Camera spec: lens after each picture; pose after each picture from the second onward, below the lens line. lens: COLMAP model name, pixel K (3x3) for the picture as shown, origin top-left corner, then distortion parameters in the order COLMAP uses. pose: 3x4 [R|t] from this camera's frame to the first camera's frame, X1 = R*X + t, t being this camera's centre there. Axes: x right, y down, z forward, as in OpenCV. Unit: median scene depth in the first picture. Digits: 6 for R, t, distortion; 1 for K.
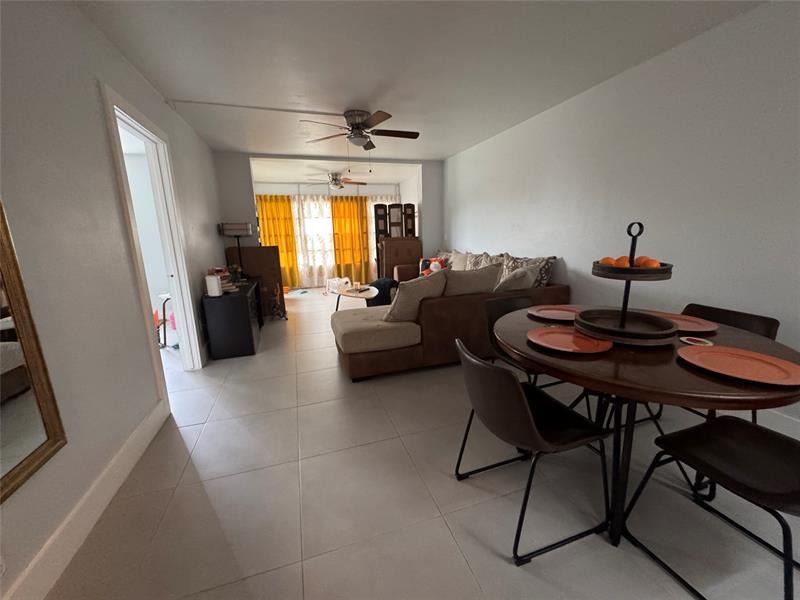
lens RADIAL K [[318.0, 0, 400.0], [0, 318.0, 300.0], [0, 0, 1]] dist [-0.001805, -0.000332]
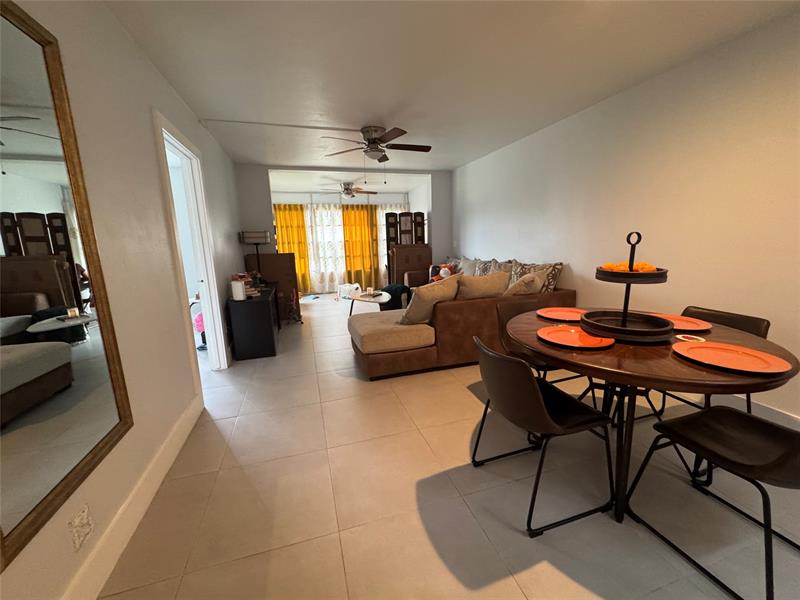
lens RADIAL K [[318.0, 0, 400.0], [0, 318.0, 300.0], [0, 0, 1]] dist [-0.001805, -0.000332]
pose [[0.999865, 0.000675, -0.016403, -0.025262], [-0.001006, 0.999795, -0.020226, 0.007175], [0.016386, 0.020240, 0.999661, -0.049233]]
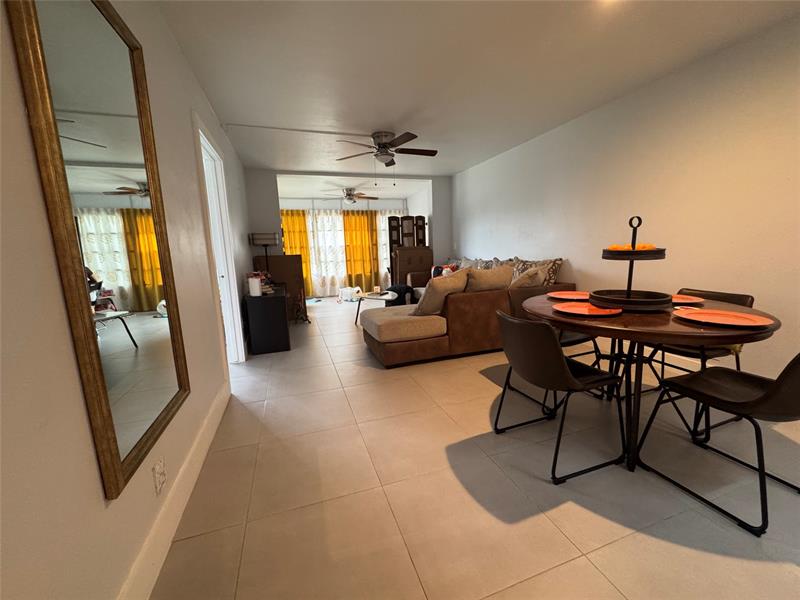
lens RADIAL K [[318.5, 0, 400.0], [0, 318.5, 300.0], [0, 0, 1]] dist [-0.000169, 0.000172]
pose [[0.999899, -0.010125, 0.010005, -0.084934], [0.010612, 0.998698, -0.049887, 0.055241], [-0.009487, 0.049988, 0.998705, -0.097970]]
